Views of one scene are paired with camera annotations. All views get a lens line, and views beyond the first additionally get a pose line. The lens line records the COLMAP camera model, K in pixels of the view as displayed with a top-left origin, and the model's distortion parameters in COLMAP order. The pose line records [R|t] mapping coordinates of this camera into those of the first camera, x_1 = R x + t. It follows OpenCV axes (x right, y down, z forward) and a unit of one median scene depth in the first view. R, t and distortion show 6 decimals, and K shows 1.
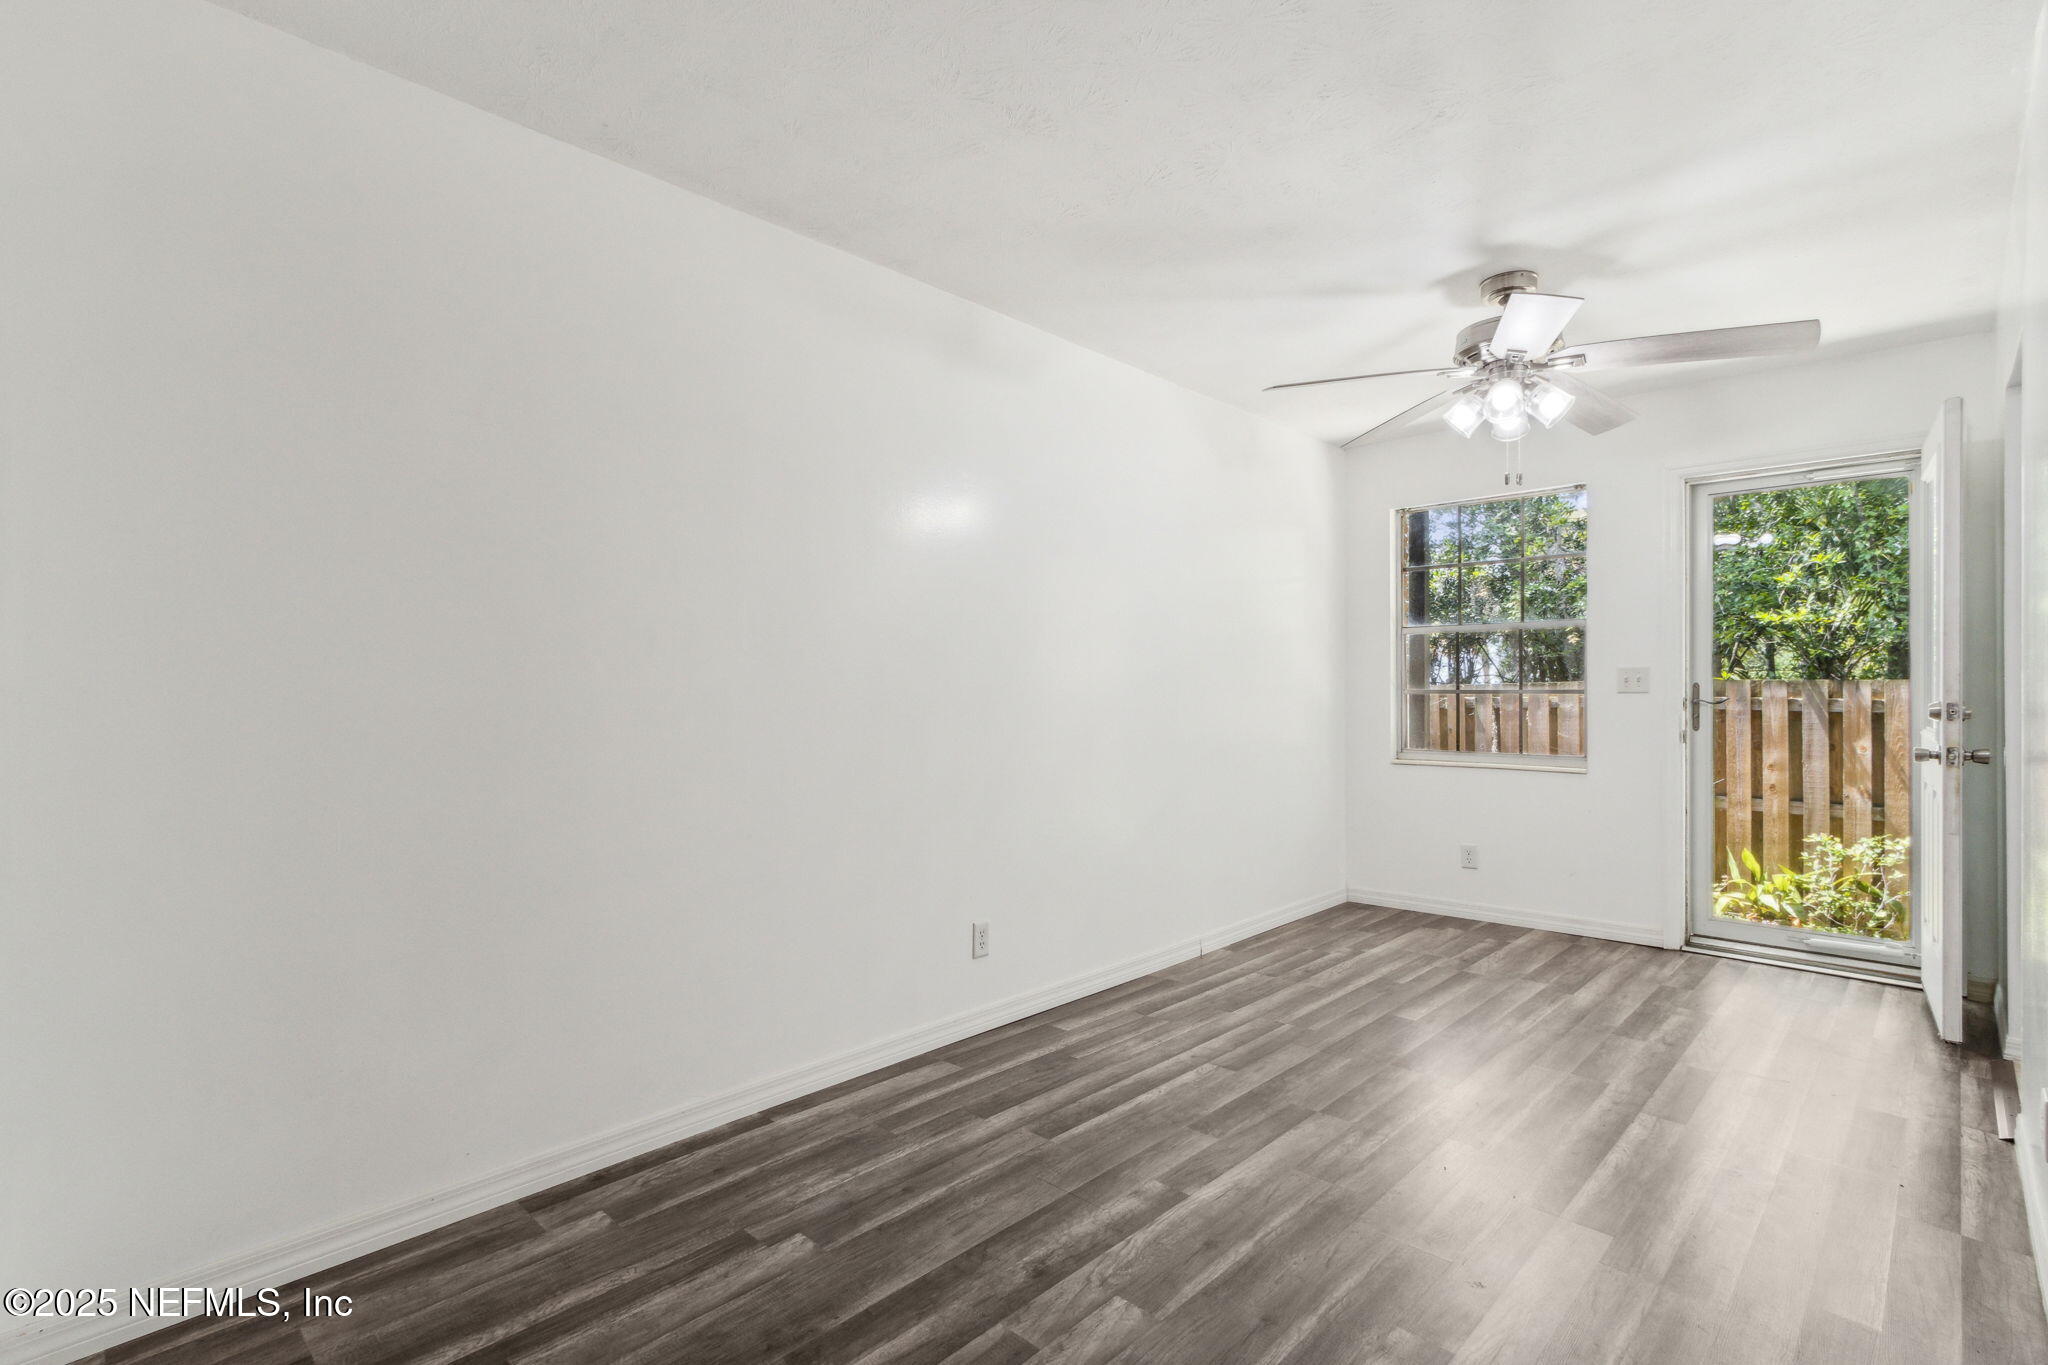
lens RADIAL K [[970.4, 0, 992.0], [0, 970.4, 698.7], [0, 0, 1]] dist [0.006428, -0.002982]
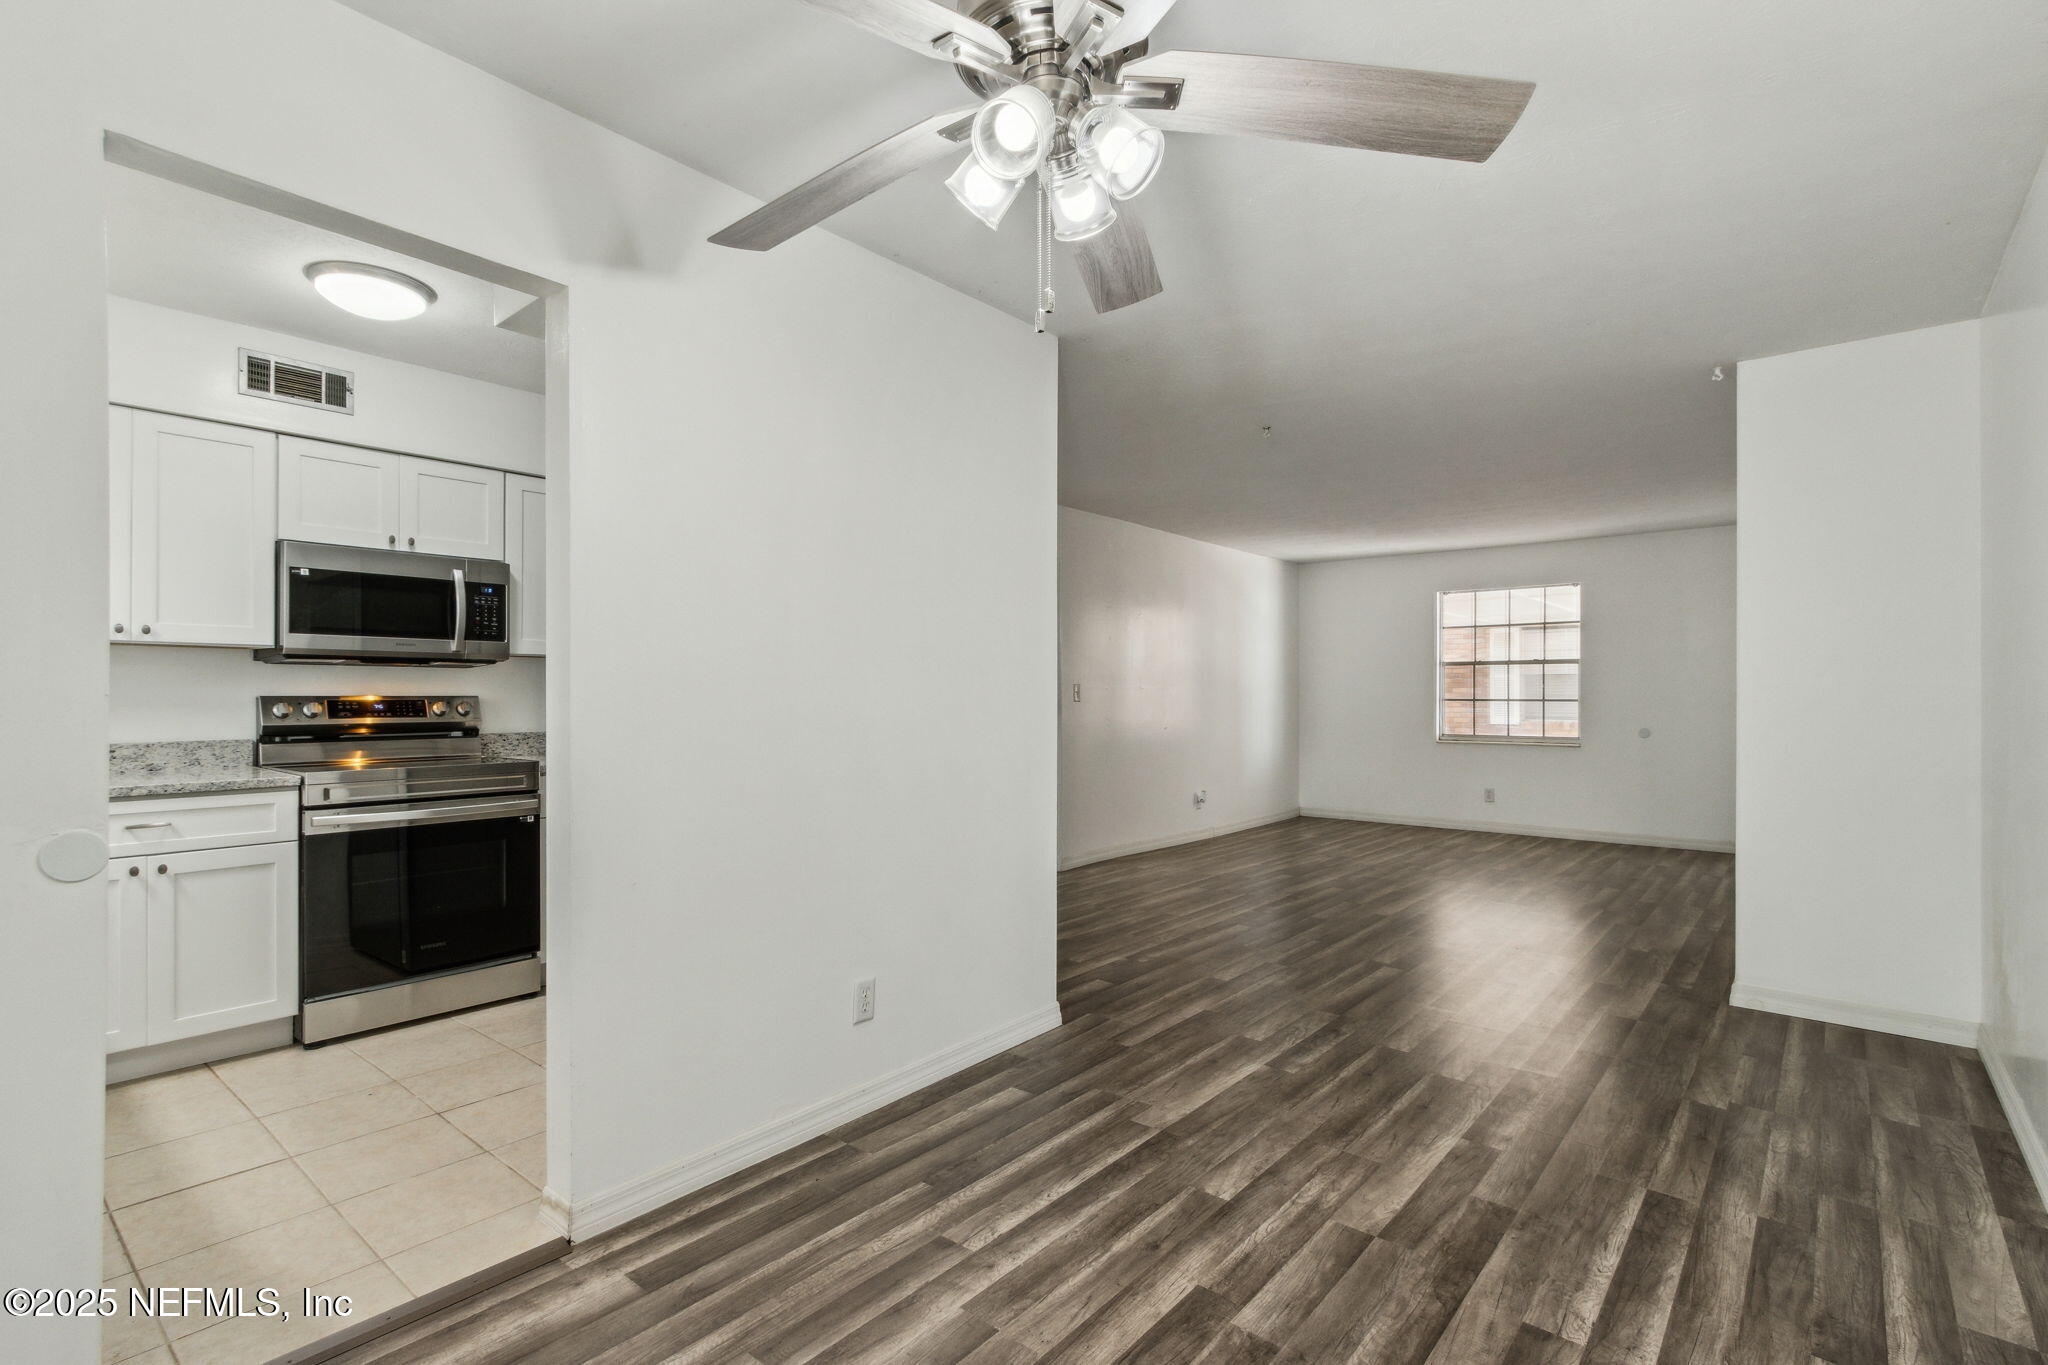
lens RADIAL K [[970.4, 0, 1020.5], [0, 970.4, 668.5], [0, 0, 1]] dist [0.006428, -0.002982]
pose [[-0.995927, -0.000515, -0.090160, 0.463803], [0.001005, 0.999858, -0.016813, -0.017009], [0.090156, -0.016835, -0.995785, 1.180512]]
